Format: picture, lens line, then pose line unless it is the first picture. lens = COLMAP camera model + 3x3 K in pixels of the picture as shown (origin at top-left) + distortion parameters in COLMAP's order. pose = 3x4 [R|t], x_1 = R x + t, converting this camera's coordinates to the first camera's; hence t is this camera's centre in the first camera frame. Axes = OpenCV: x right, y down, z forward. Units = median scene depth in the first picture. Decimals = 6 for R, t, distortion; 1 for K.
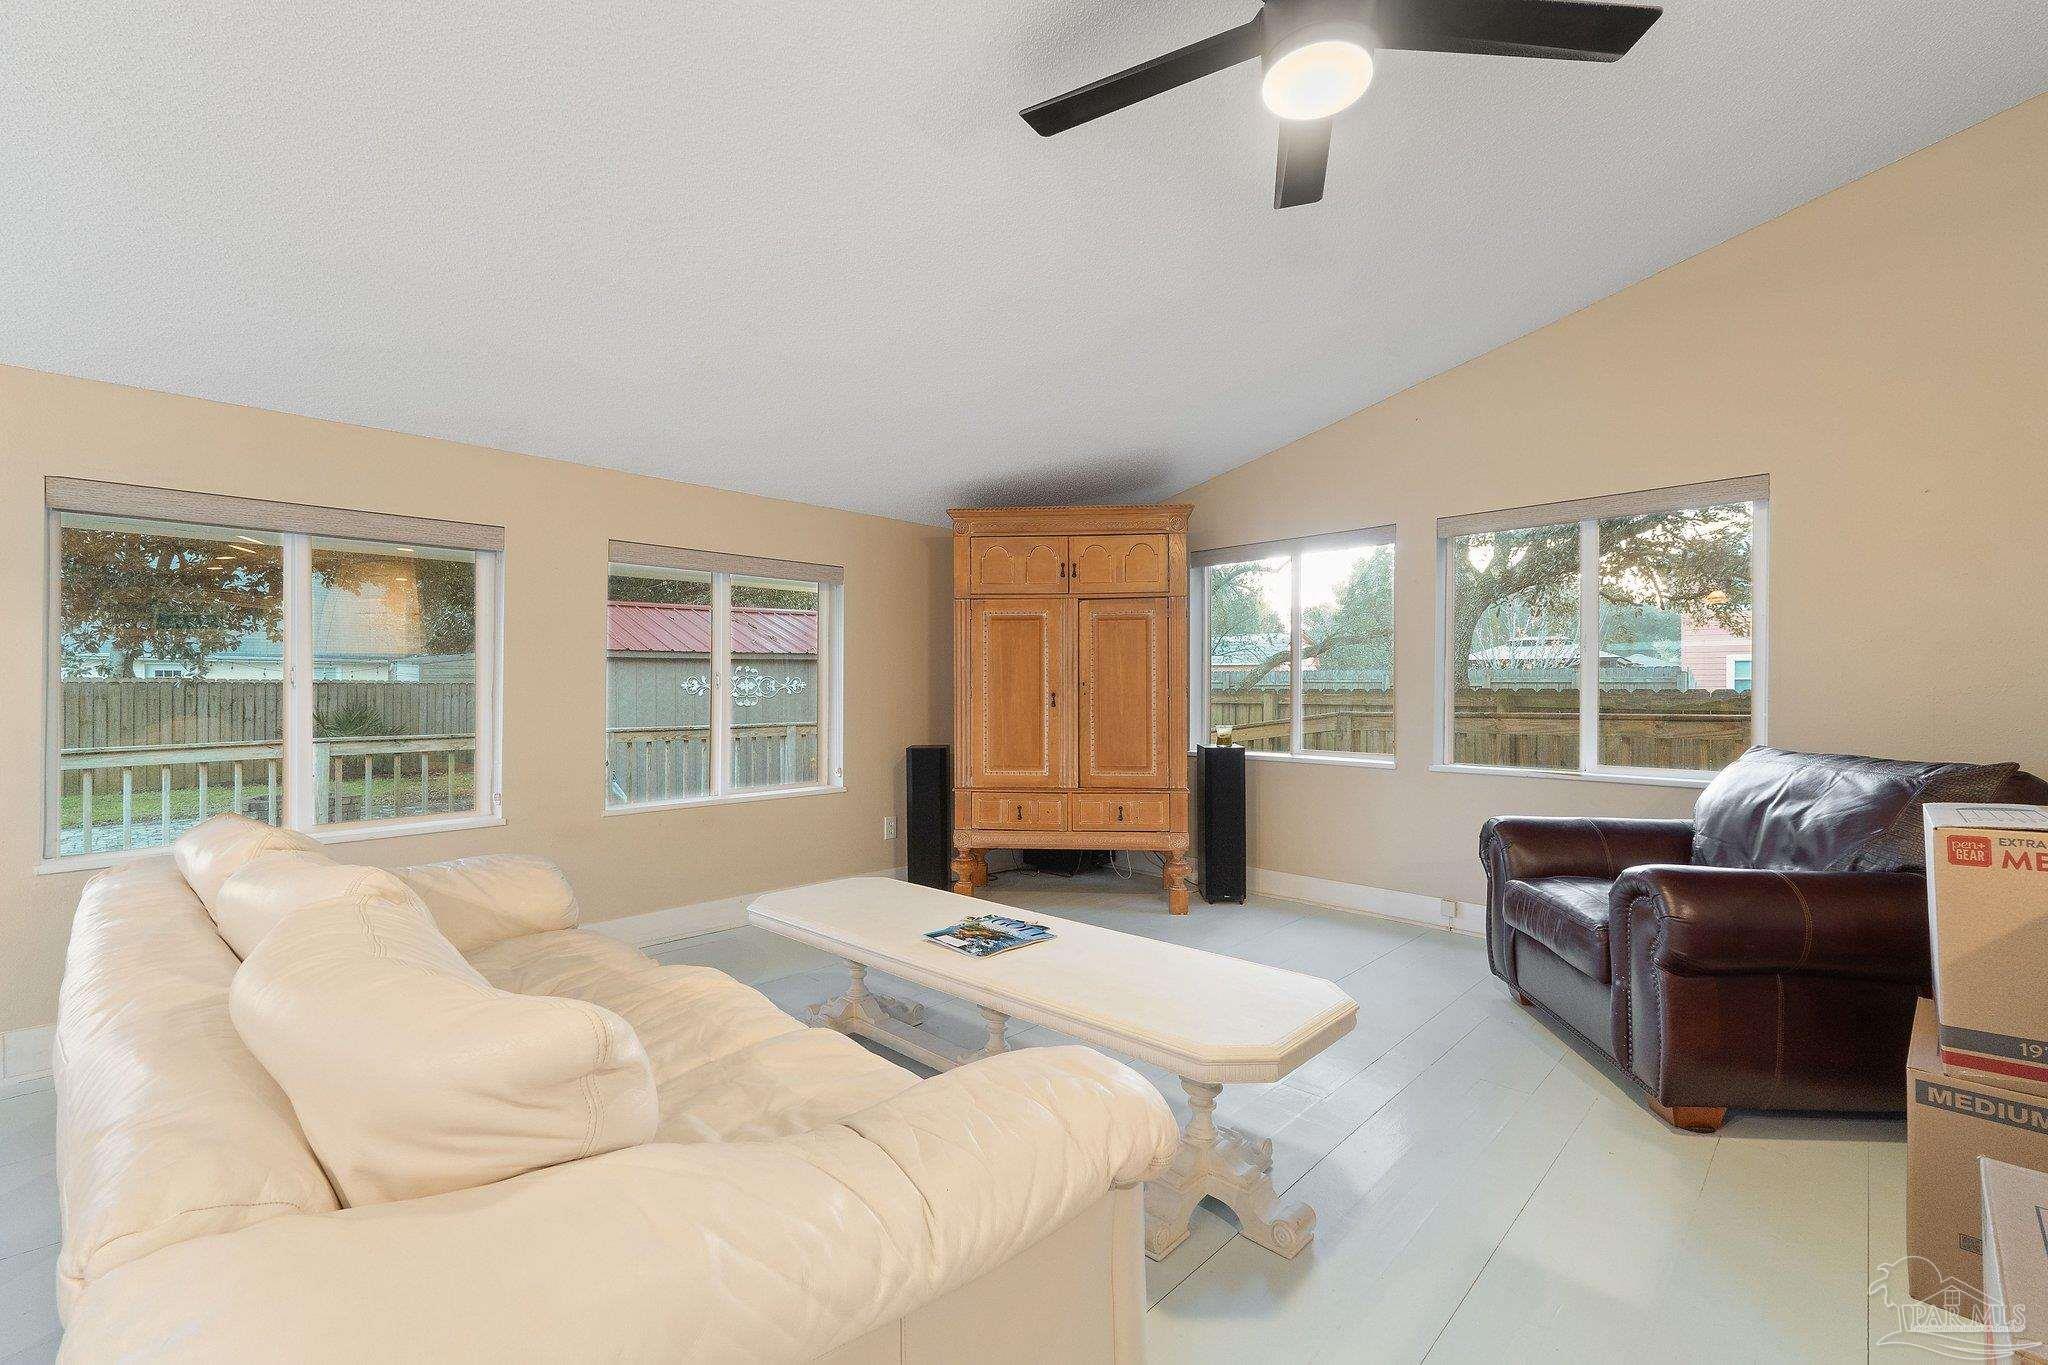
lens RADIAL K [[879.1, 0, 1024.0], [0, 879.1, 682.5], [0, 0, 1]] dist [0.015923, -0.000213]
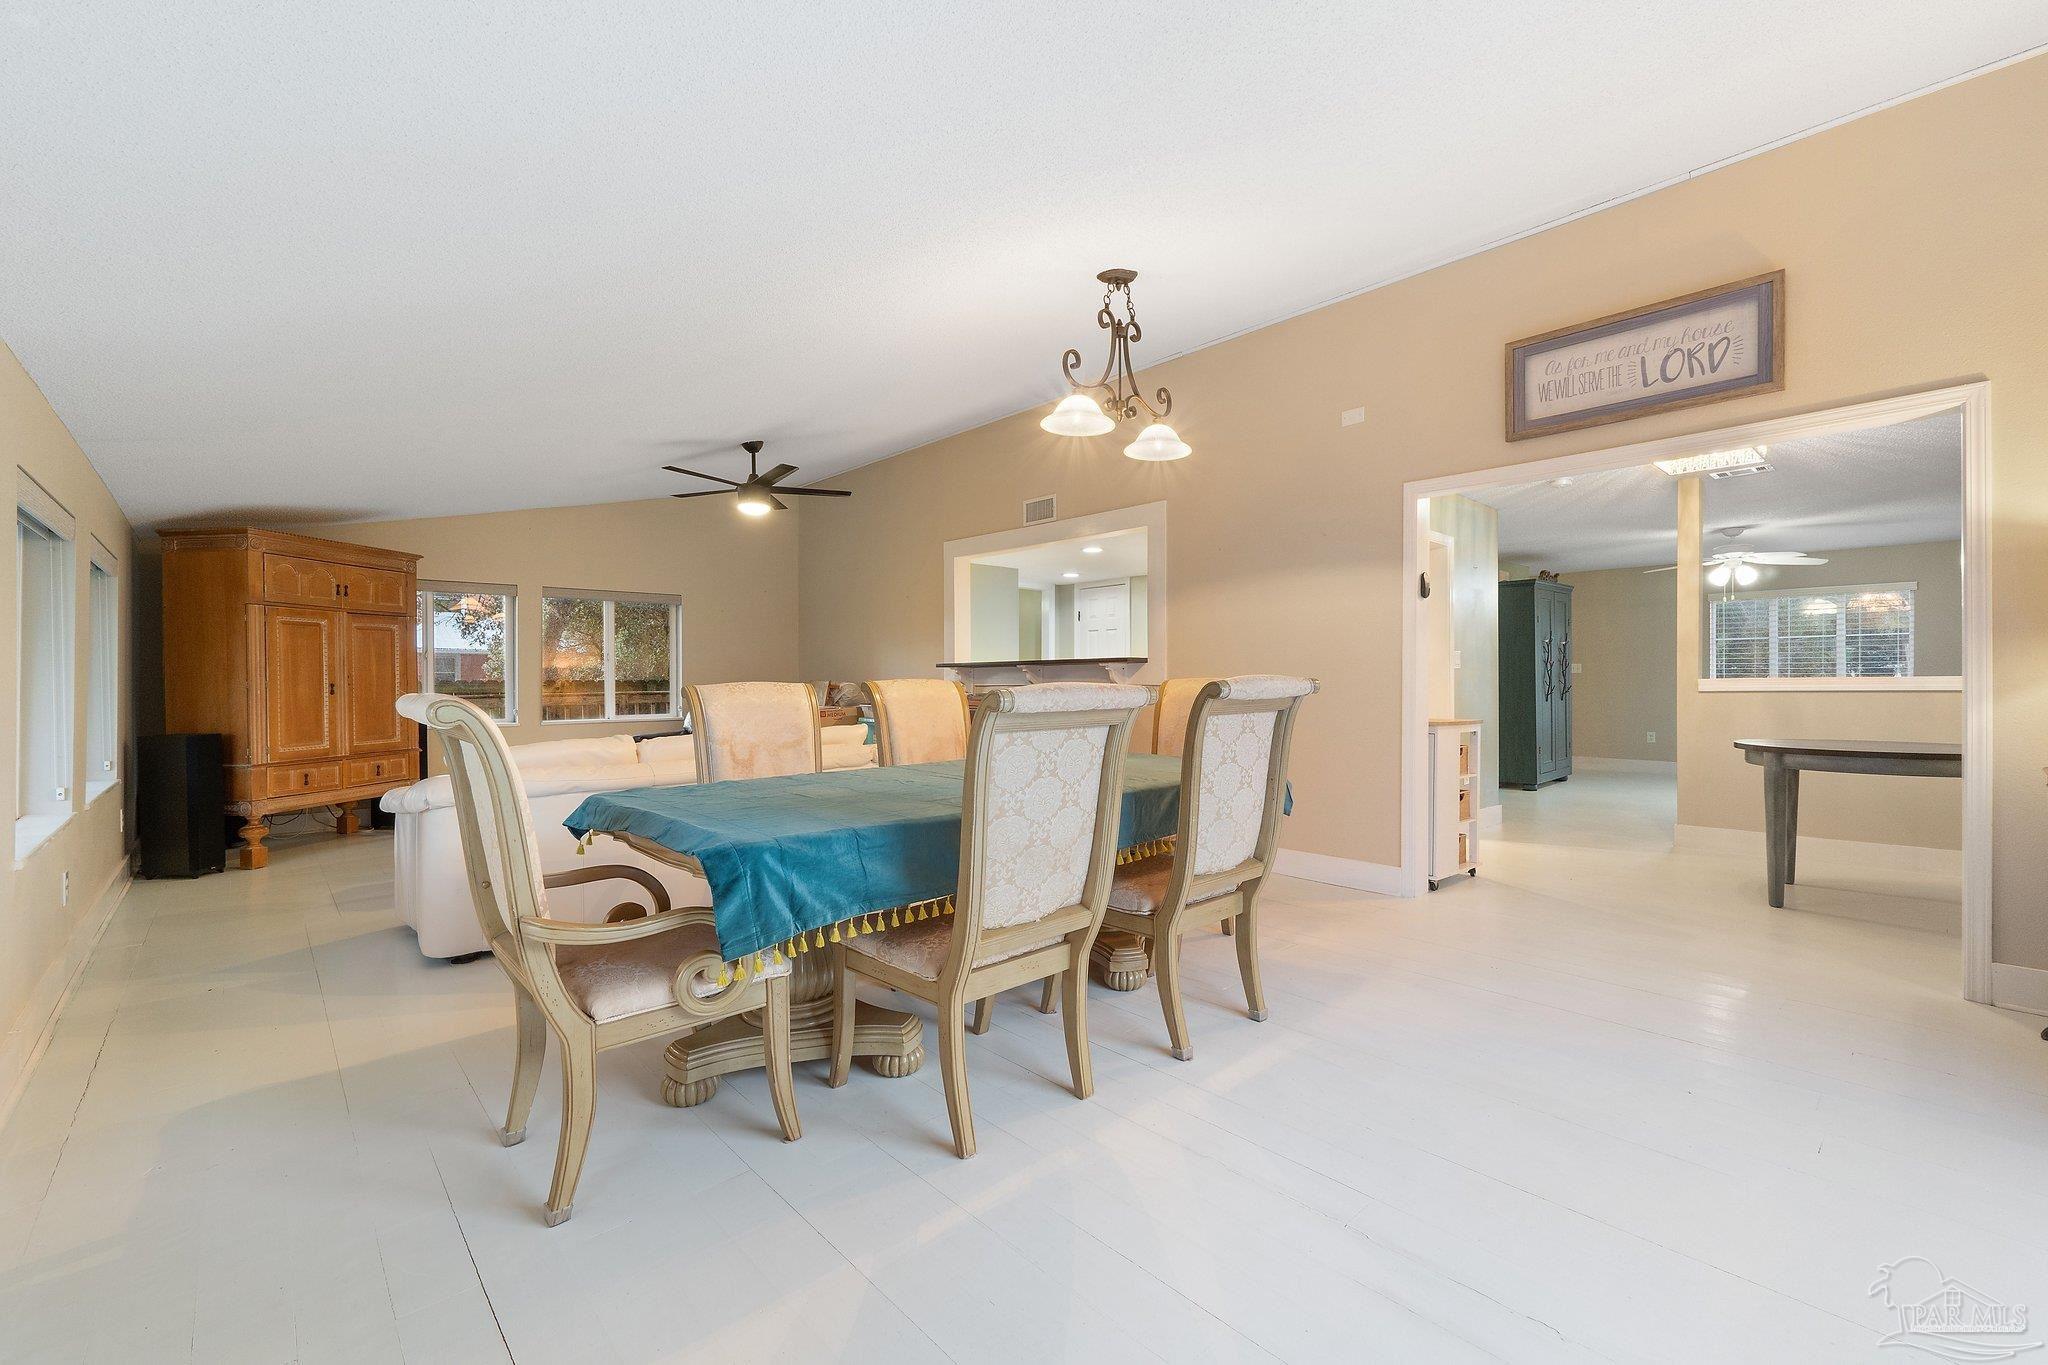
lens RADIAL K [[855.8, 0, 1022.5], [0, 855.8, 689.5], [0, 0, 1]] dist [0.004099, -0.000132]
pose [[0.053929, -0.008714, 0.998507, -1.168100], [0.000083, 0.999962, 0.008722, 0.009496], [-0.998545, -0.000387, 0.053928, -0.083505]]
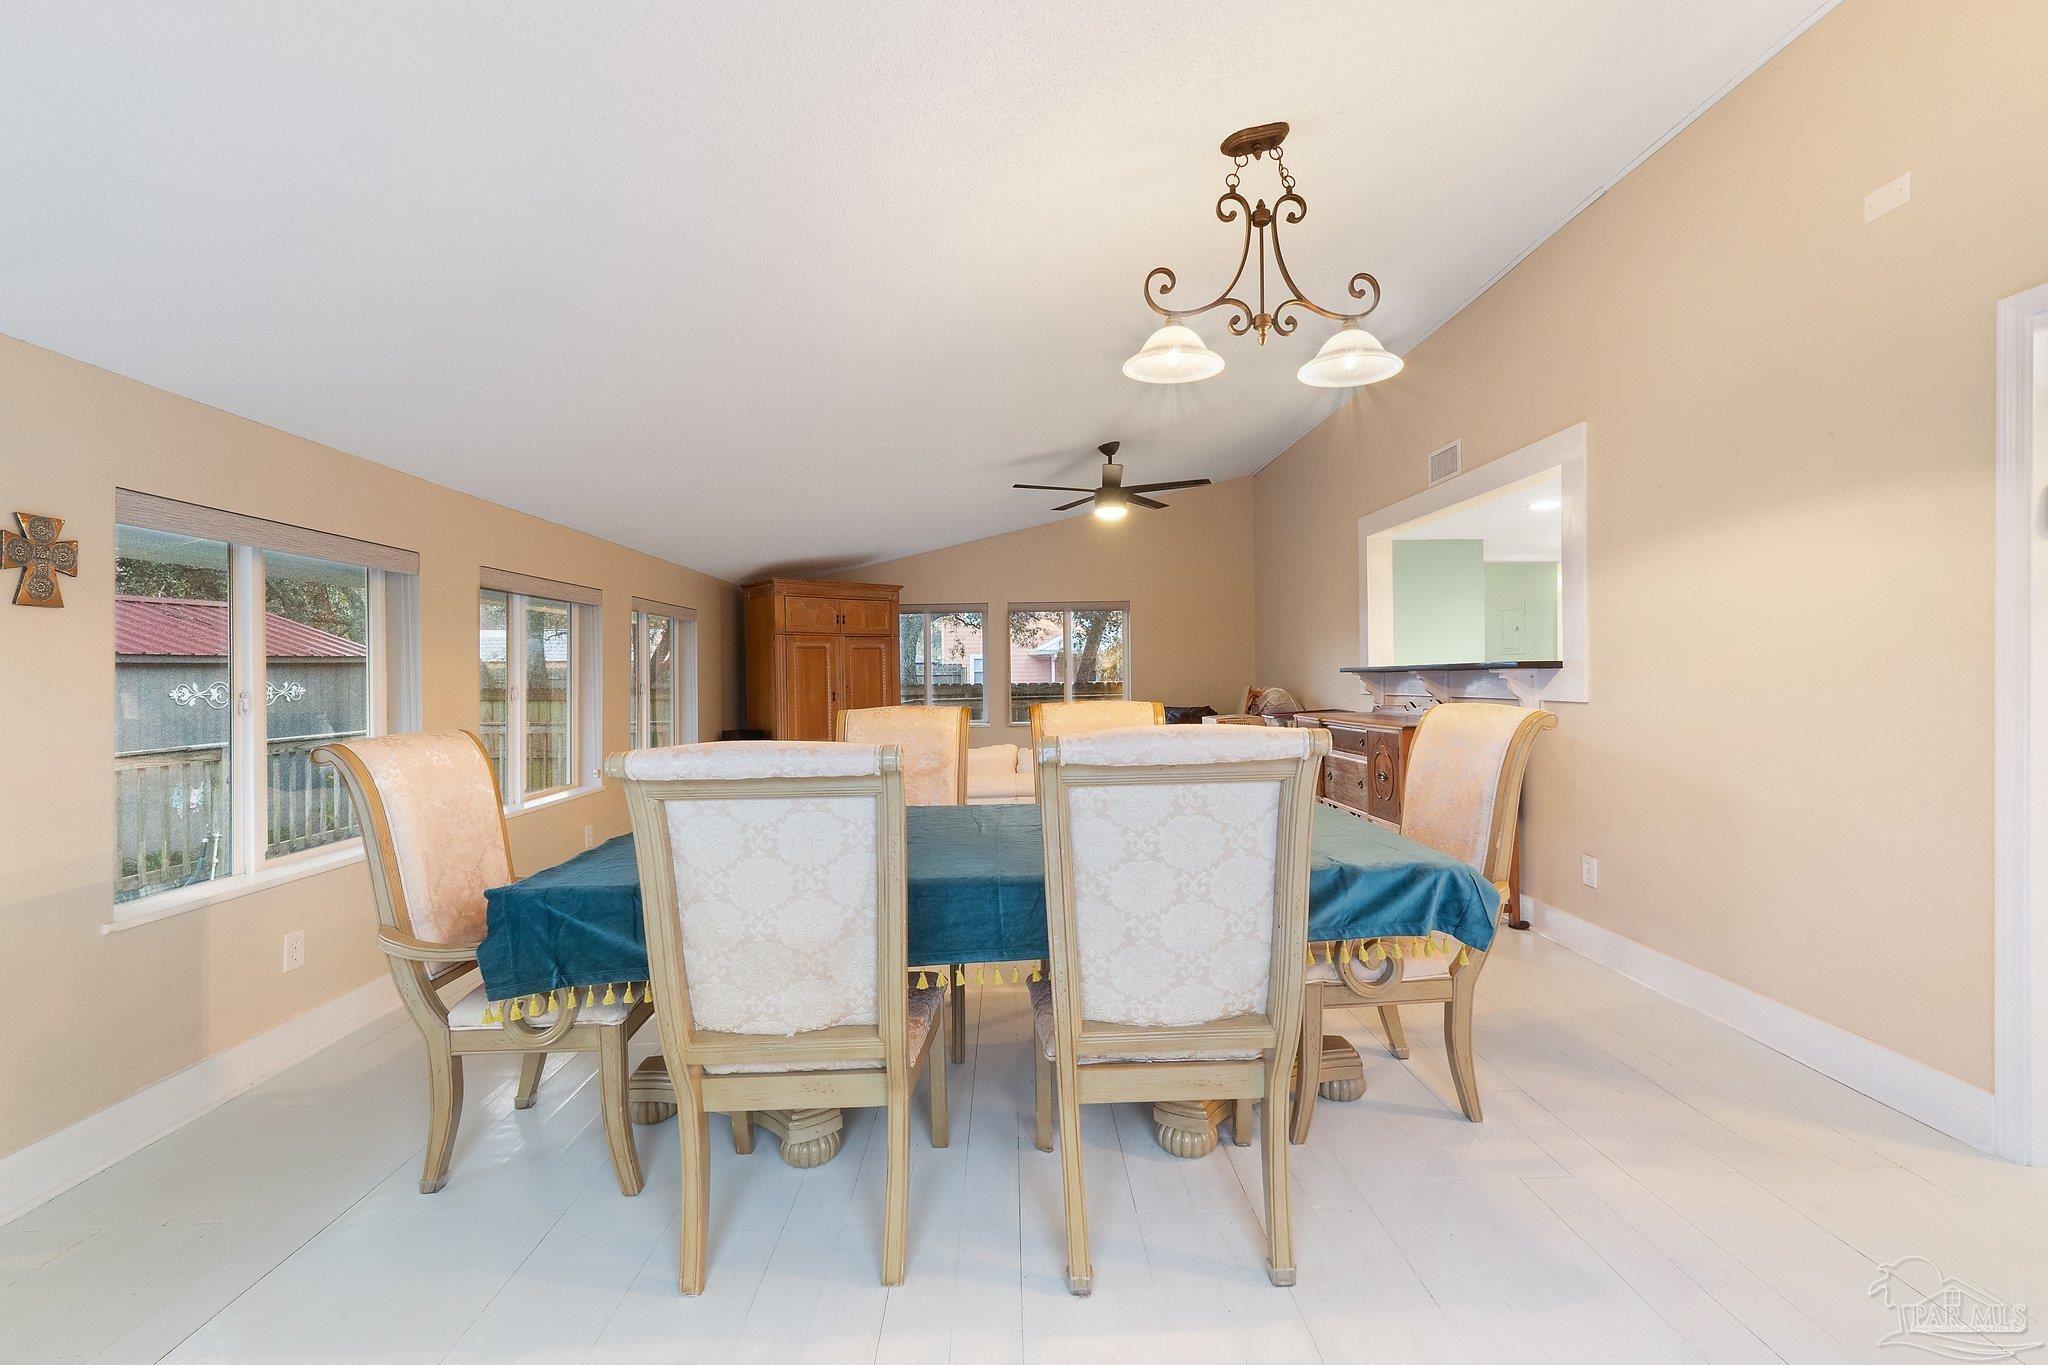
lens RADIAL K [[879.1, 0, 1024.0], [0, 879.1, 682.5], [0, 0, 1]] dist [0.015923, -0.000213]
pose [[0.696204, -0.010235, 0.717771, -0.901894], [0.008185, 0.999947, 0.006321, -0.015281], [-0.717797, 0.001474, 0.696251, -0.410683]]
